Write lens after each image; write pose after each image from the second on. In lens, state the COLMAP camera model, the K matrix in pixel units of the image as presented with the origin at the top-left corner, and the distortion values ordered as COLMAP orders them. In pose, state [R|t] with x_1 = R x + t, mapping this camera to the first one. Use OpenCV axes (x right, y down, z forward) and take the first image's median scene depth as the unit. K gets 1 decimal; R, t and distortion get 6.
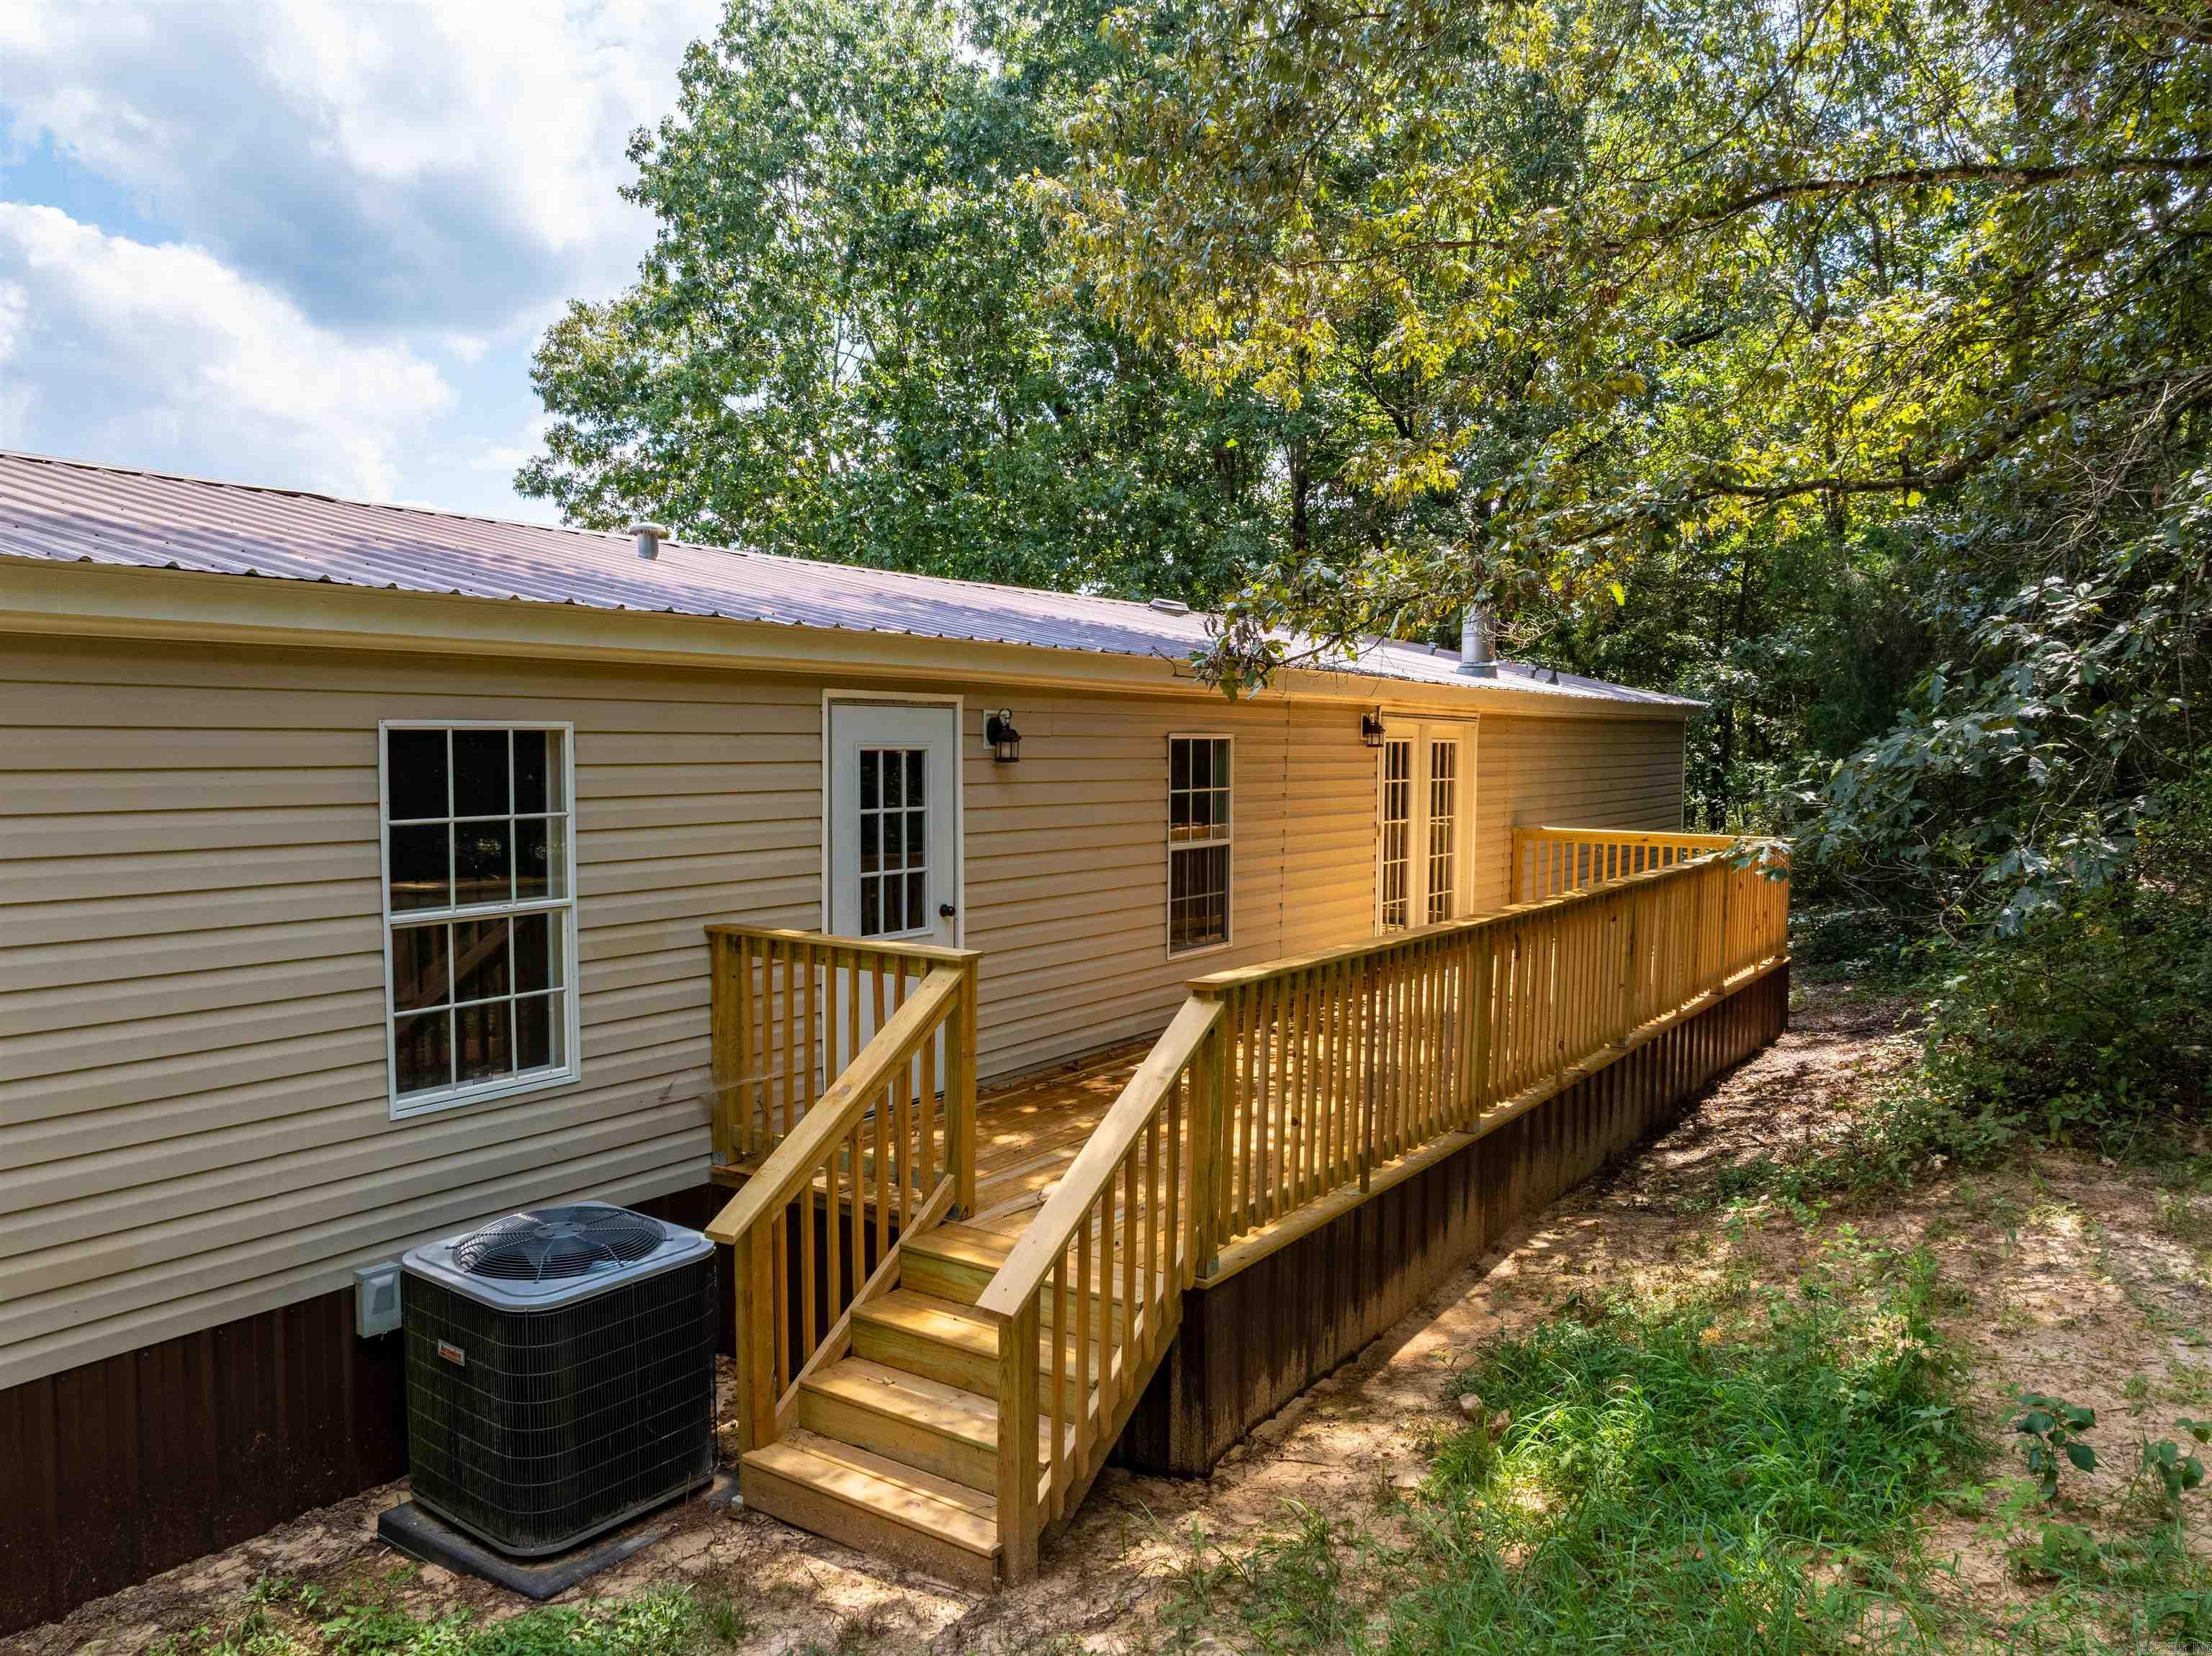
lens RADIAL K [[1528.2, 0, 1117.4], [0, 1528.2, 807.5], [0, 0, 1]] dist [-0.031562, 0.001249]
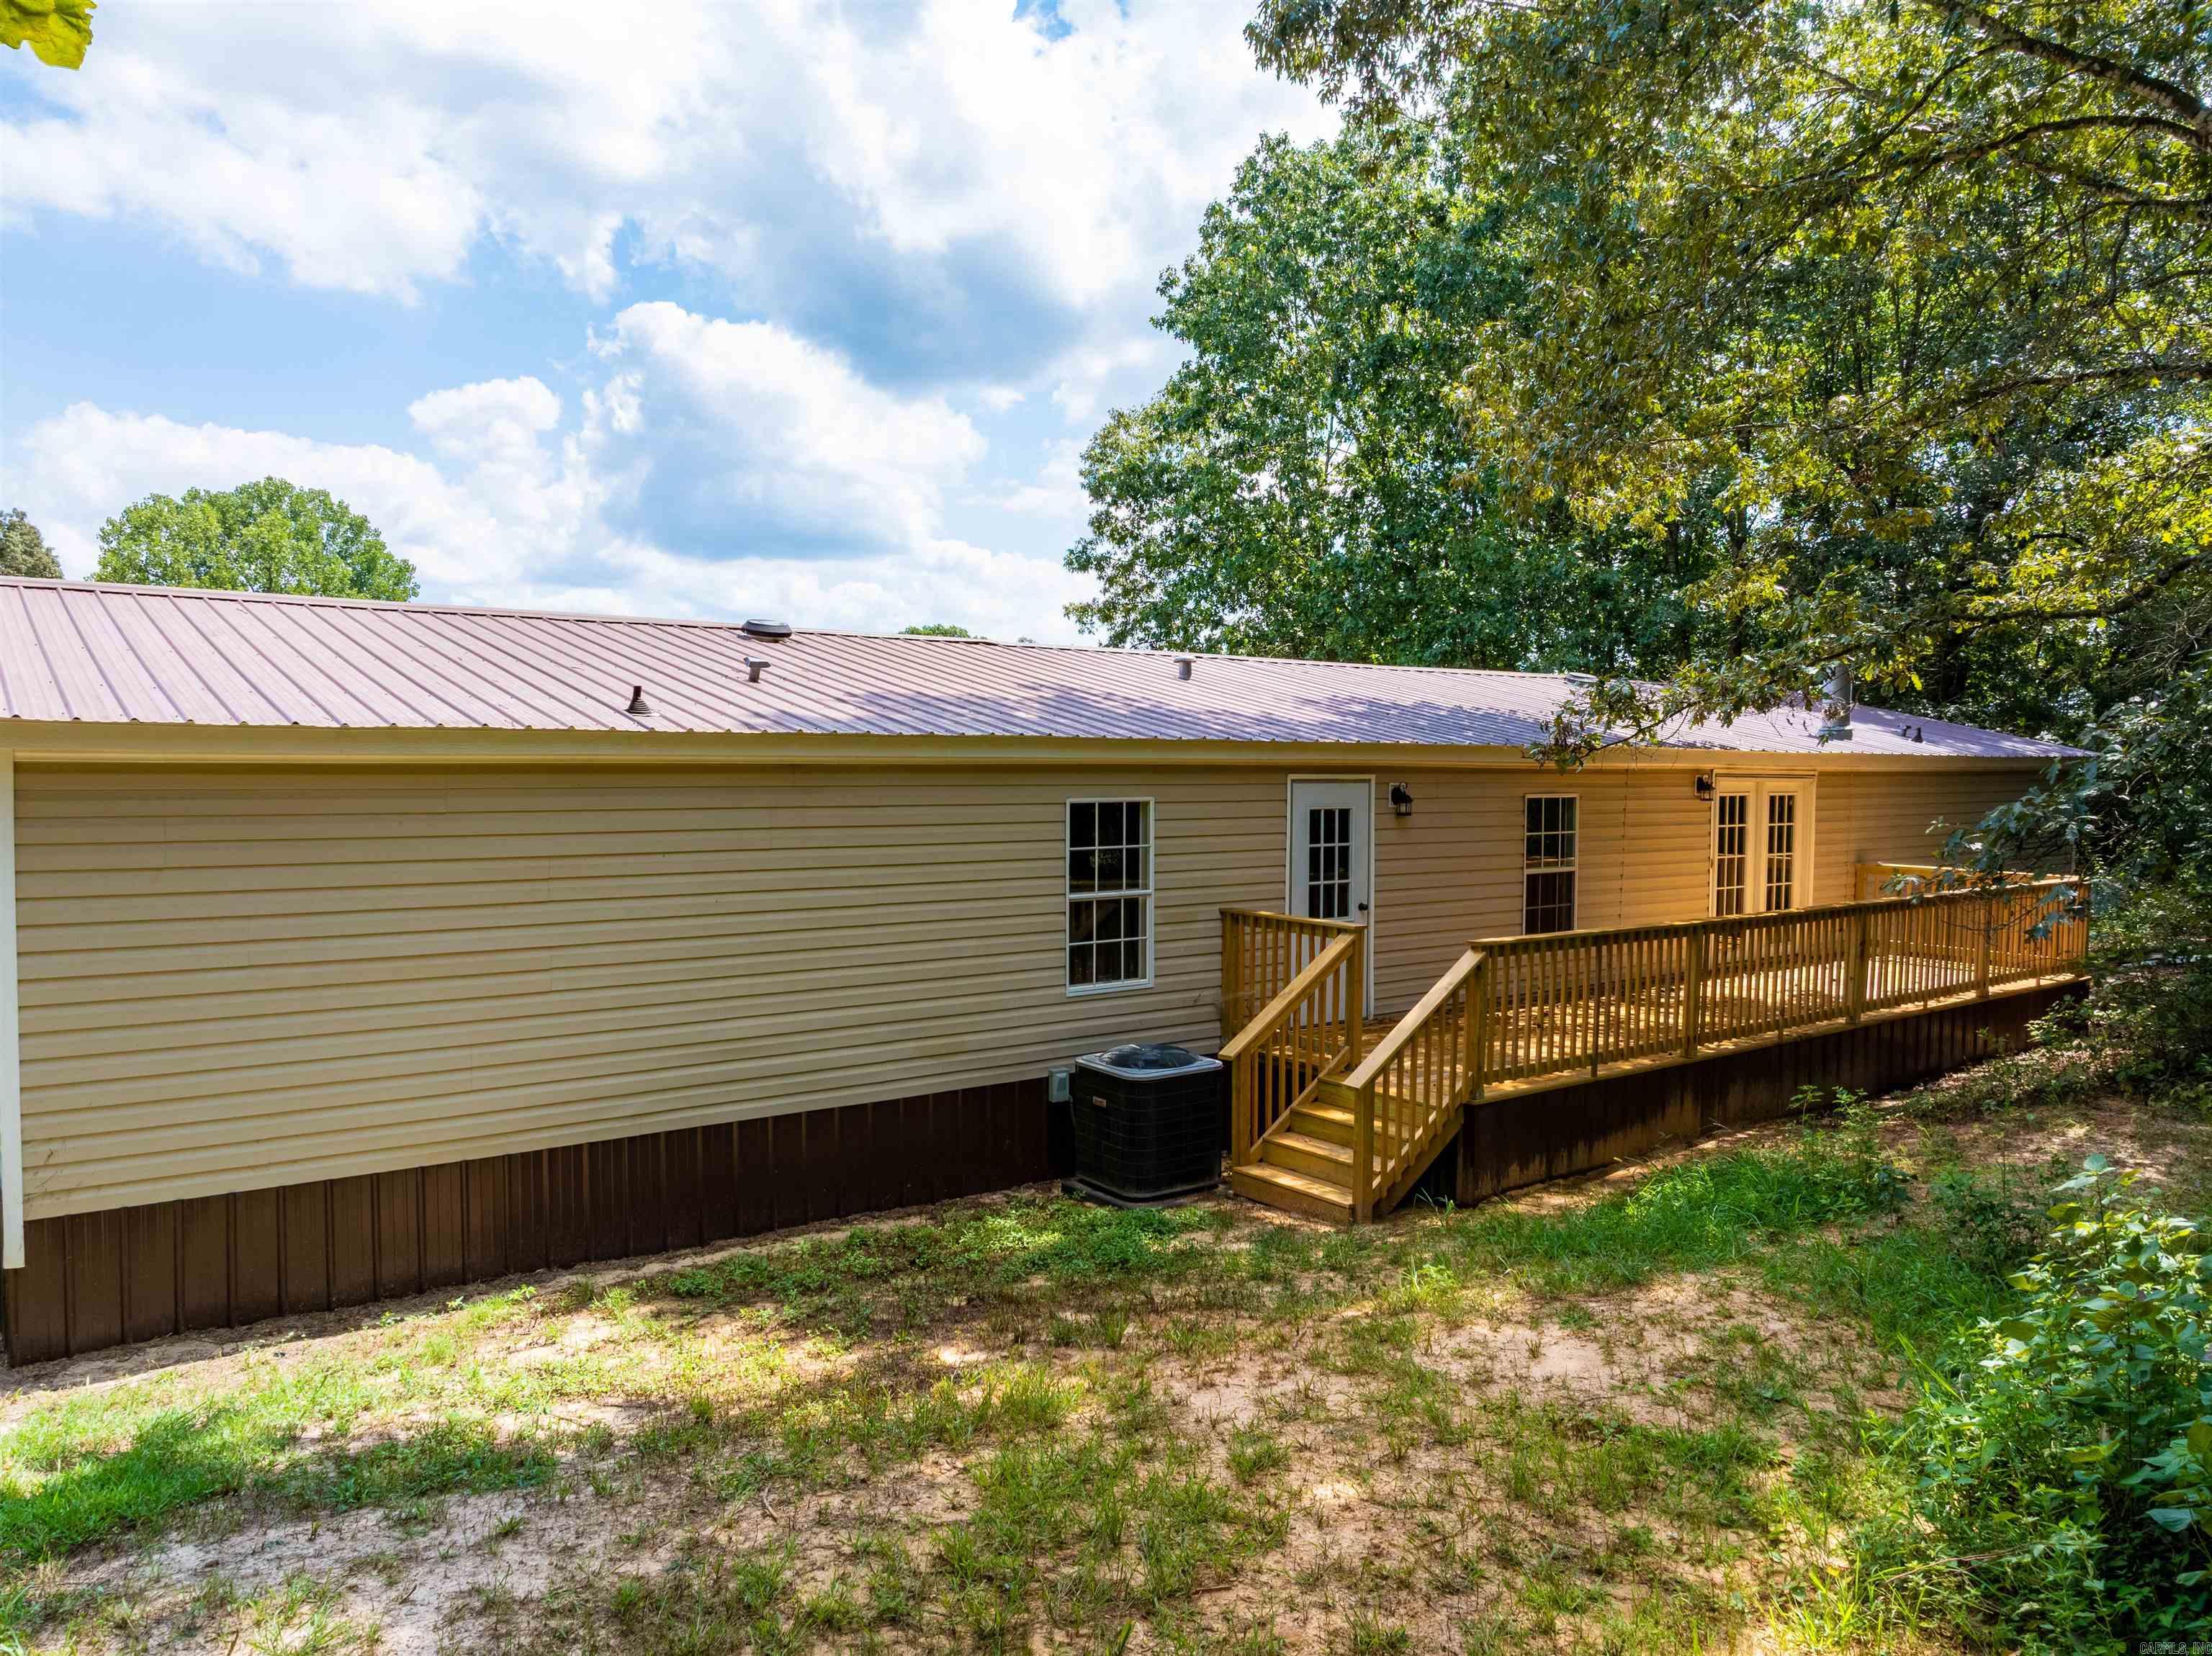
lens RADIAL K [[1528.2, 0, 1117.4], [0, 1528.2, 807.5], [0, 0, 1]] dist [-0.031562, 0.001249]
pose [[0.947334, 0.011534, -0.320038, 0.162171], [-0.015841, 0.999816, -0.010855, -0.017022], [0.319854, 0.015353, 0.947342, -0.635412]]
